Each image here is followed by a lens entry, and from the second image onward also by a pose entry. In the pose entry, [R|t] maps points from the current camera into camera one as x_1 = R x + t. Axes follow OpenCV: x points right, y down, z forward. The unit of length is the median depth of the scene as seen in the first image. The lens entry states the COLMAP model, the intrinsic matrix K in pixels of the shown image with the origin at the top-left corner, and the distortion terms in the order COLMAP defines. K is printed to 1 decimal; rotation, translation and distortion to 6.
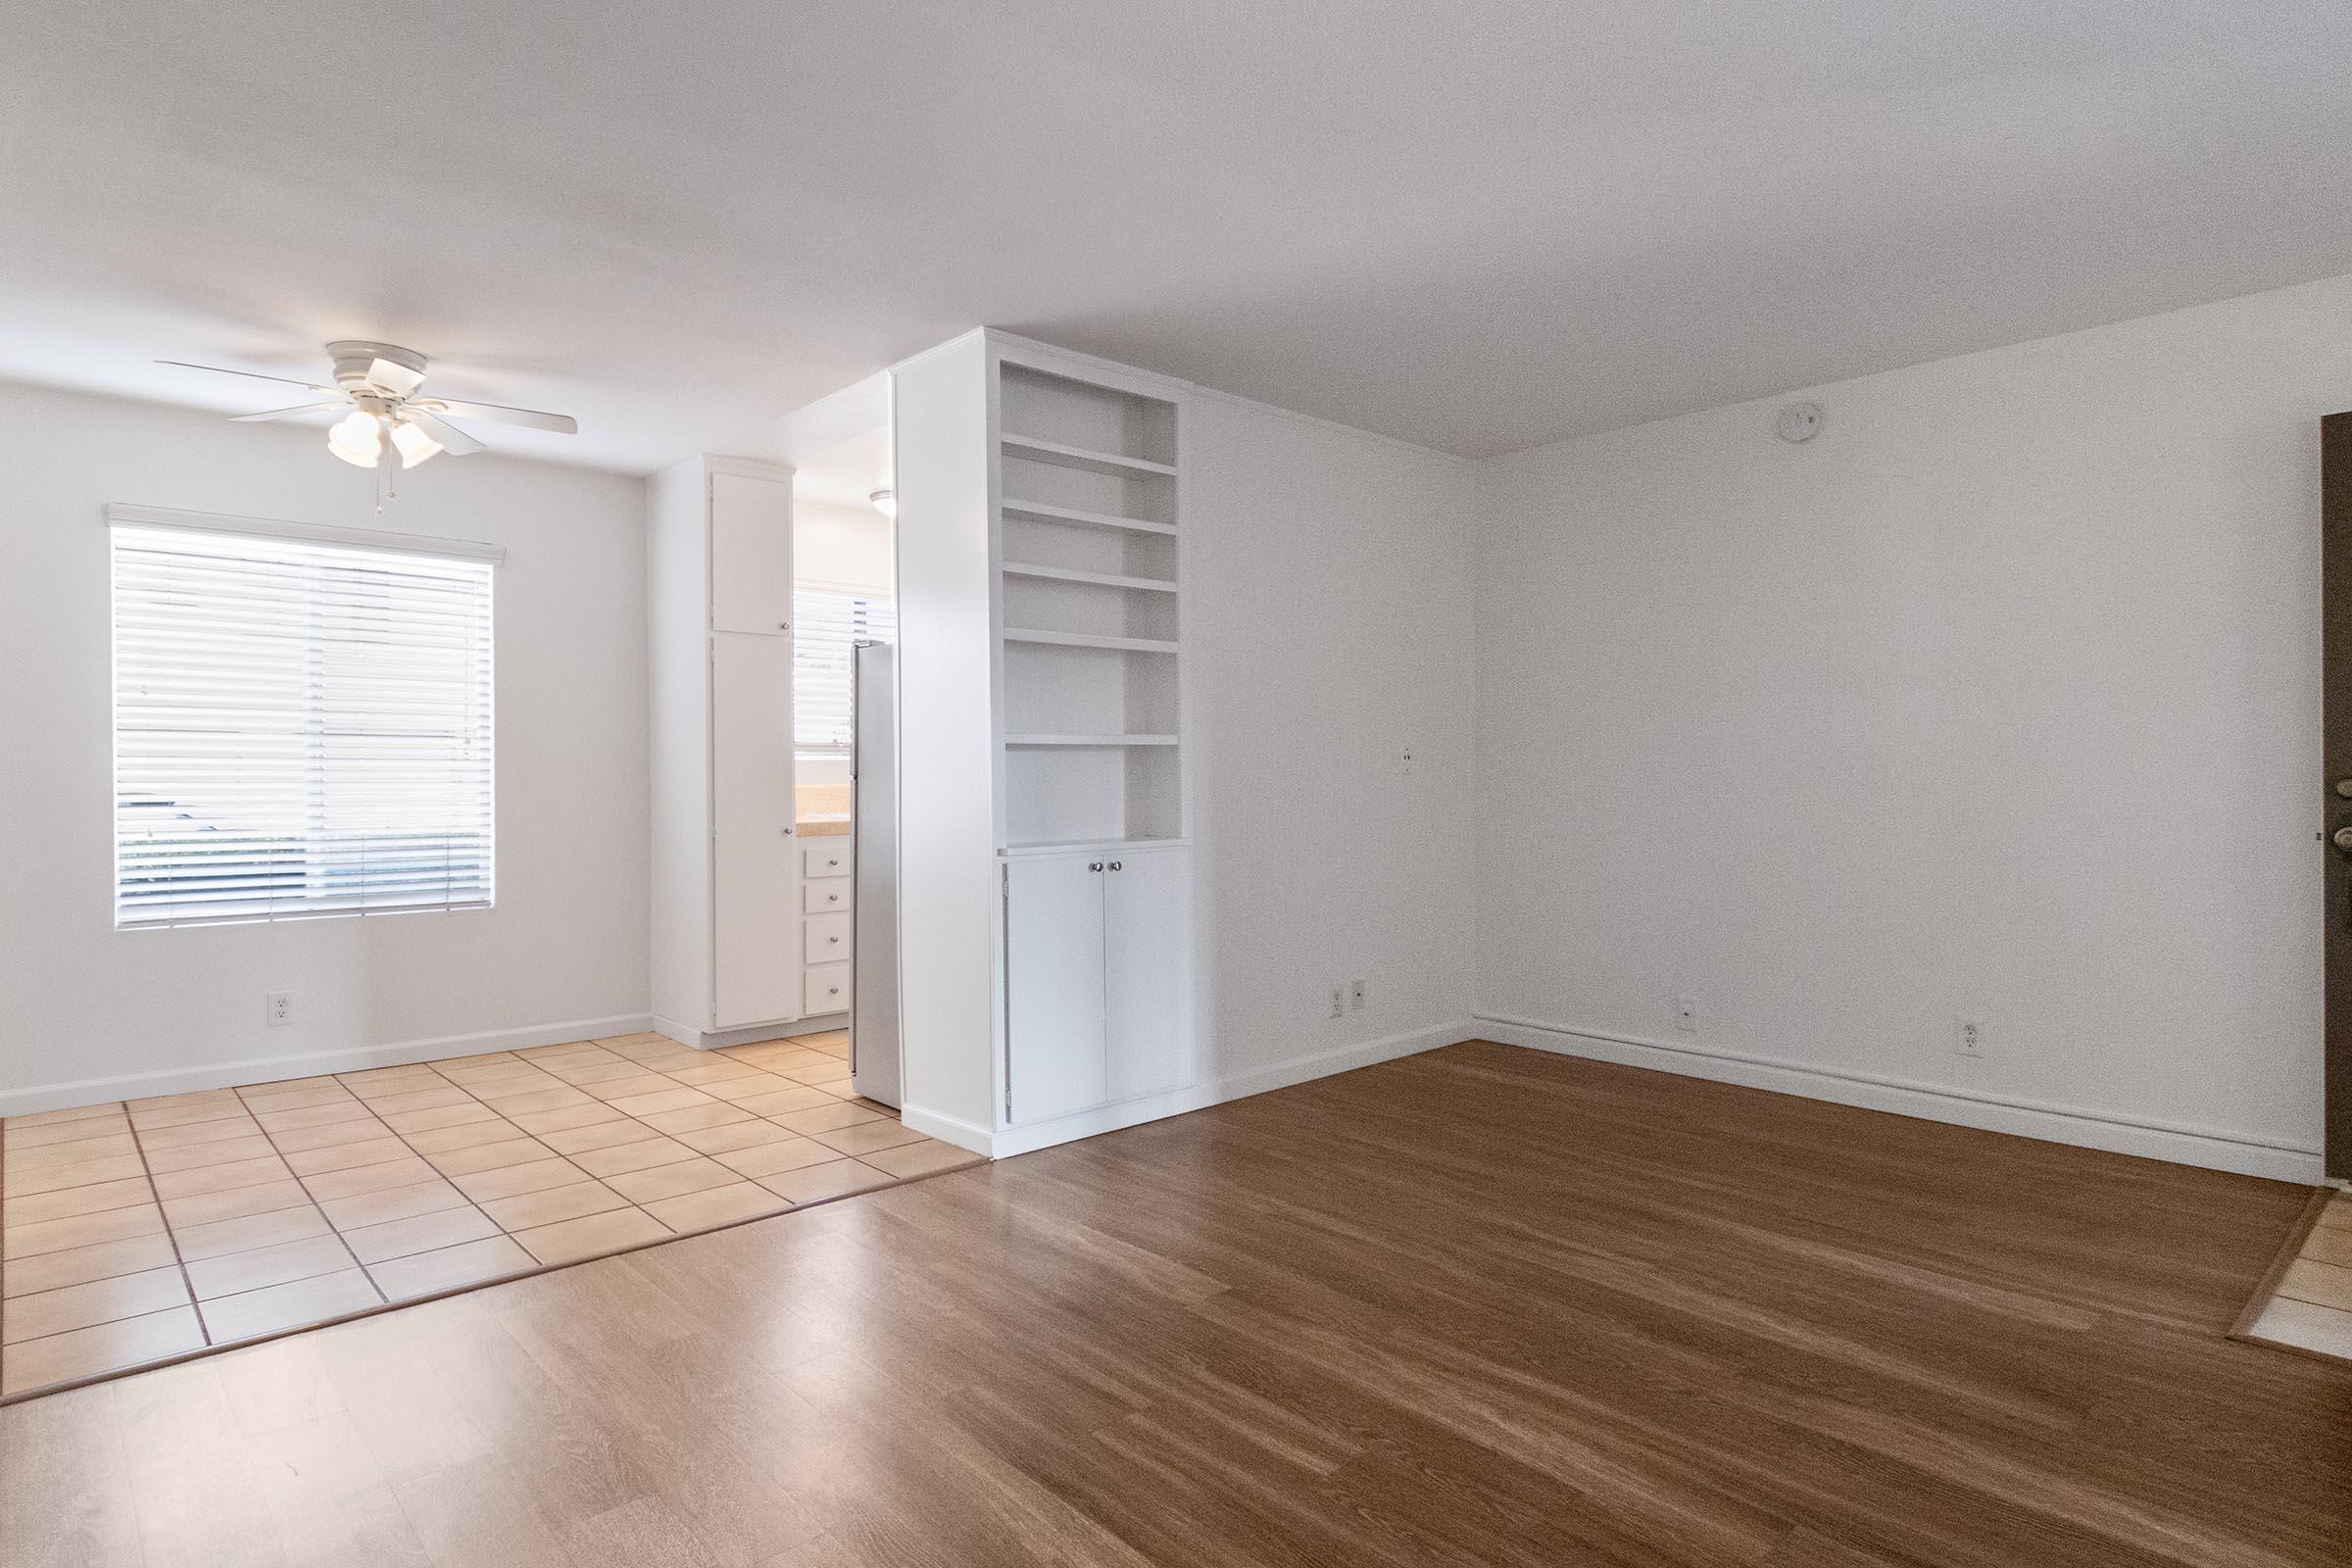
lens RADIAL K [[1288.3, 0, 1177.4], [0, 1288.3, 780.0], [0, 0, 1]] dist [-0.000256, 0.000015]
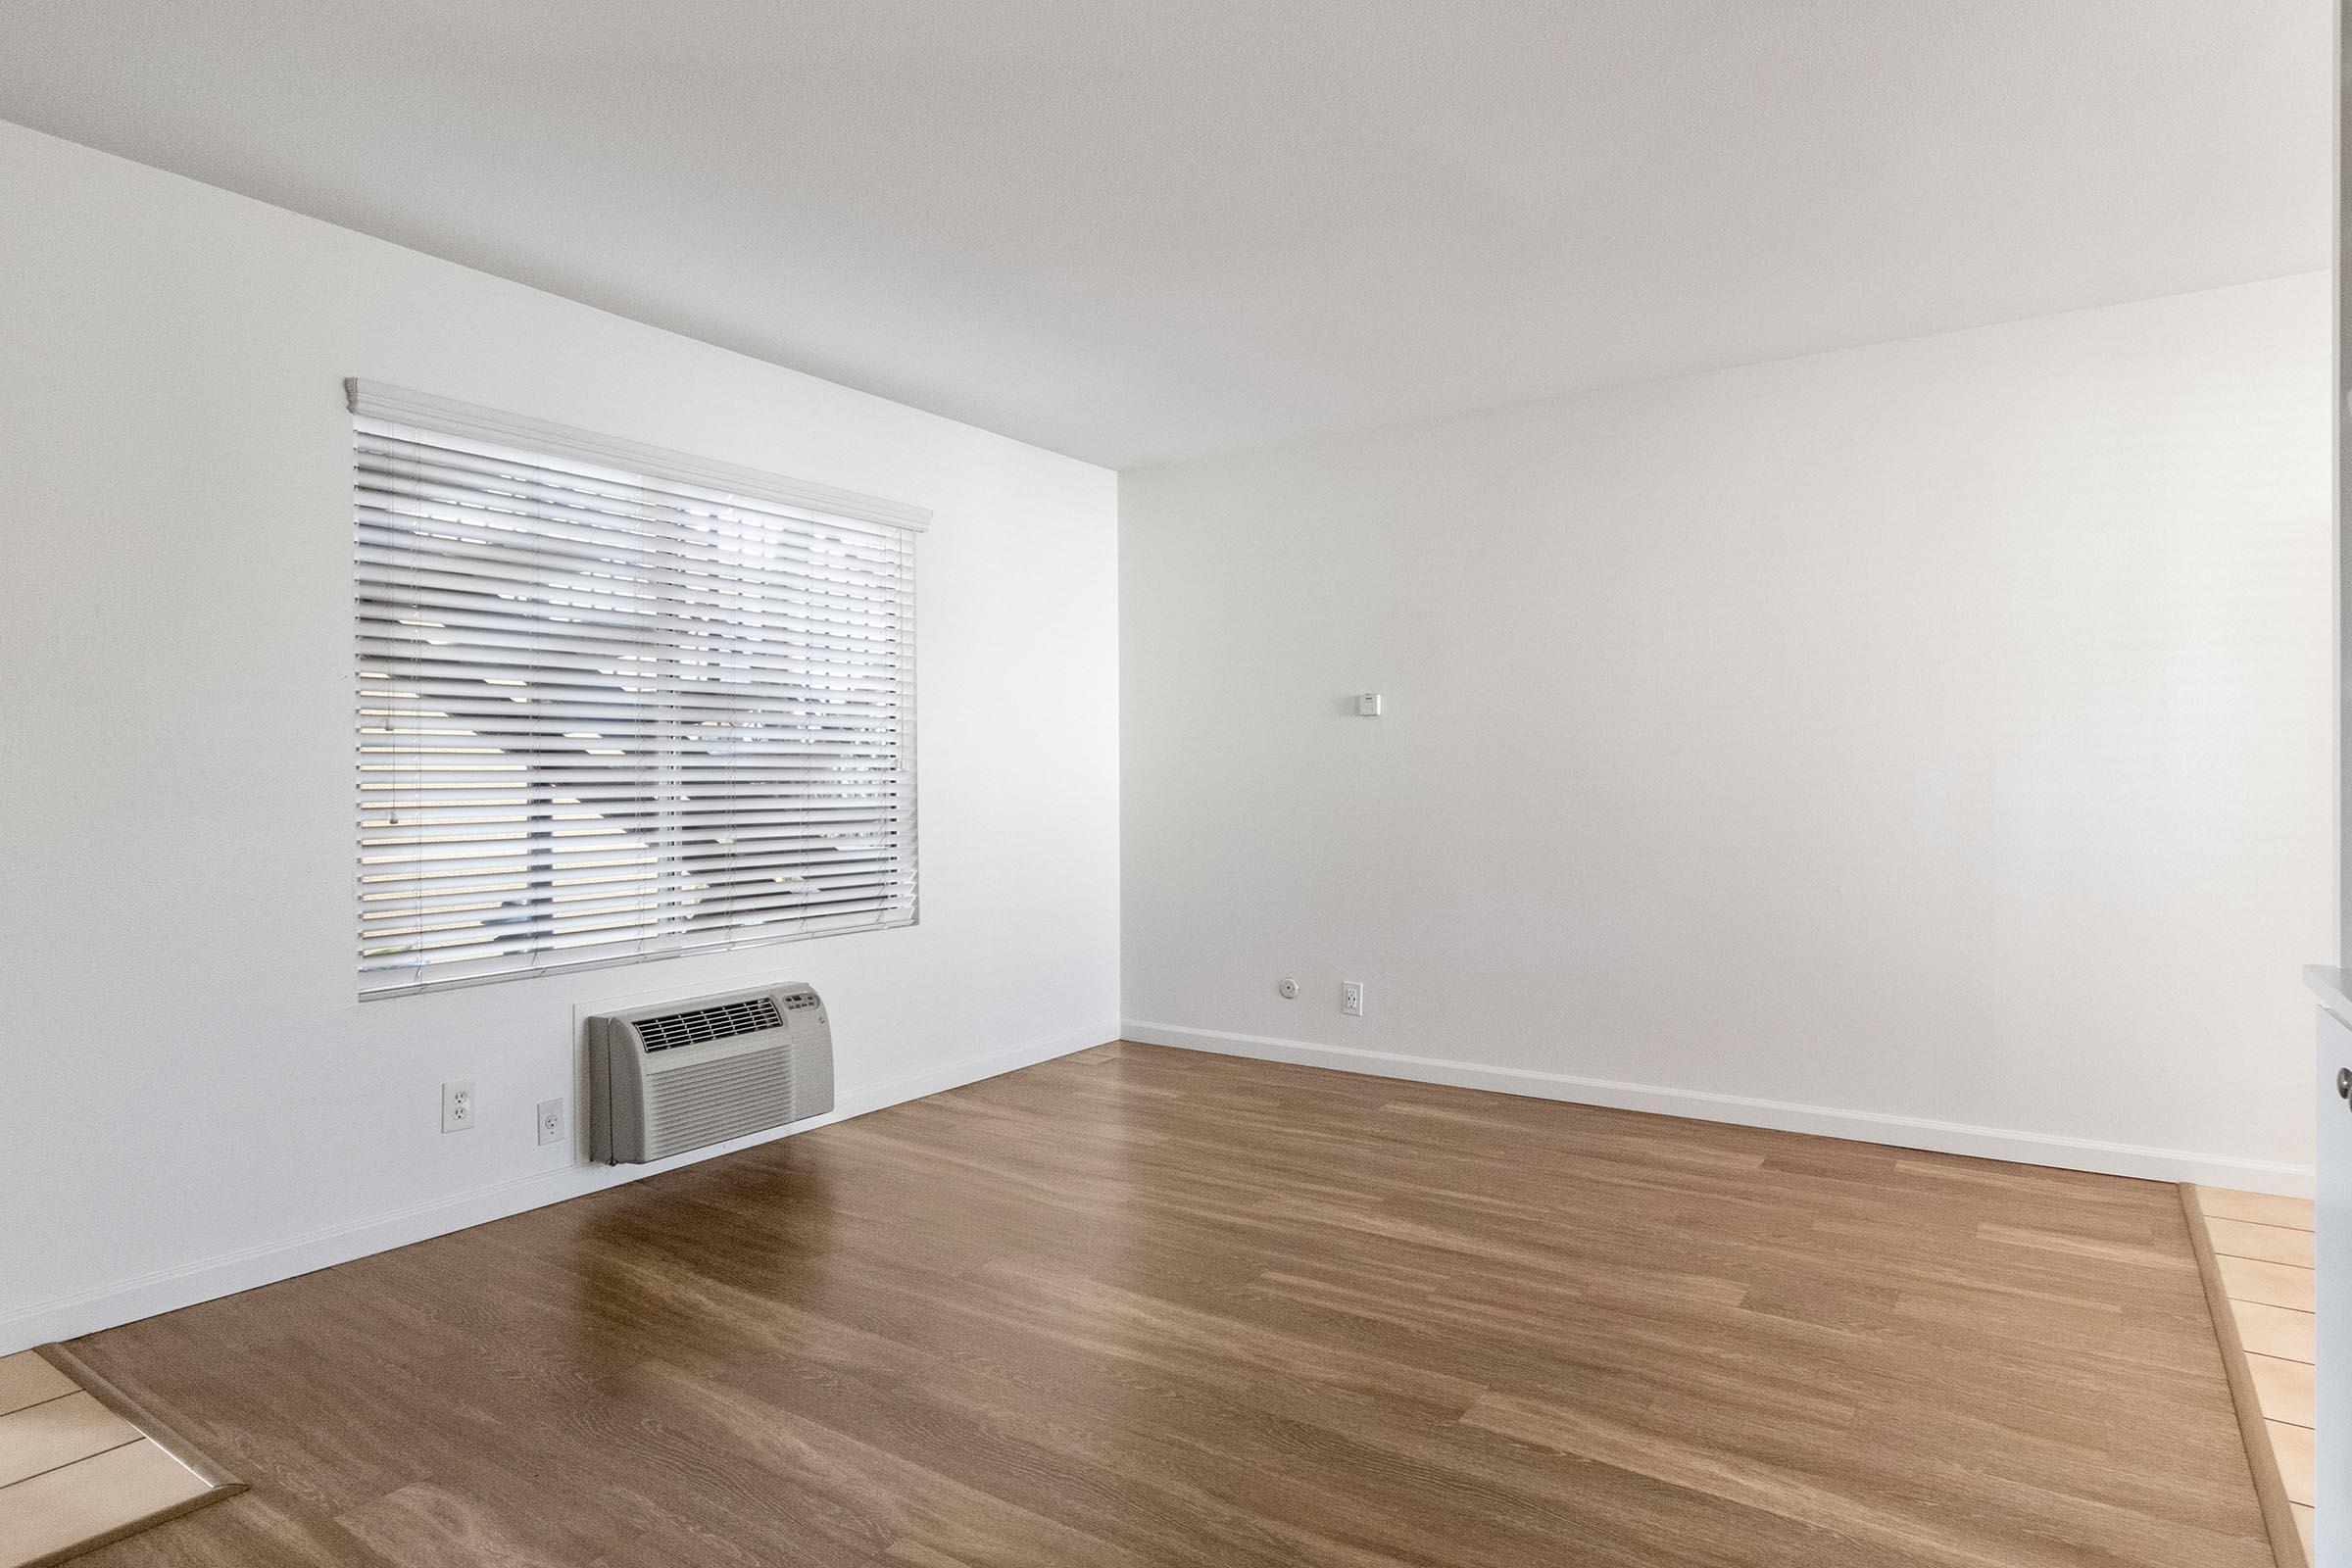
lens RADIAL K [[1288.3, 0, 1175.2], [0, 1288.3, 780.4], [0, 0, 1]] dist [-0.000256, 0.000015]
pose [[-0.973508, 0.011179, -0.228379, 0.459116], [0.009094, 0.999907, 0.010180, -0.011289], [0.228471, 0.007833, -0.973519, 2.034306]]
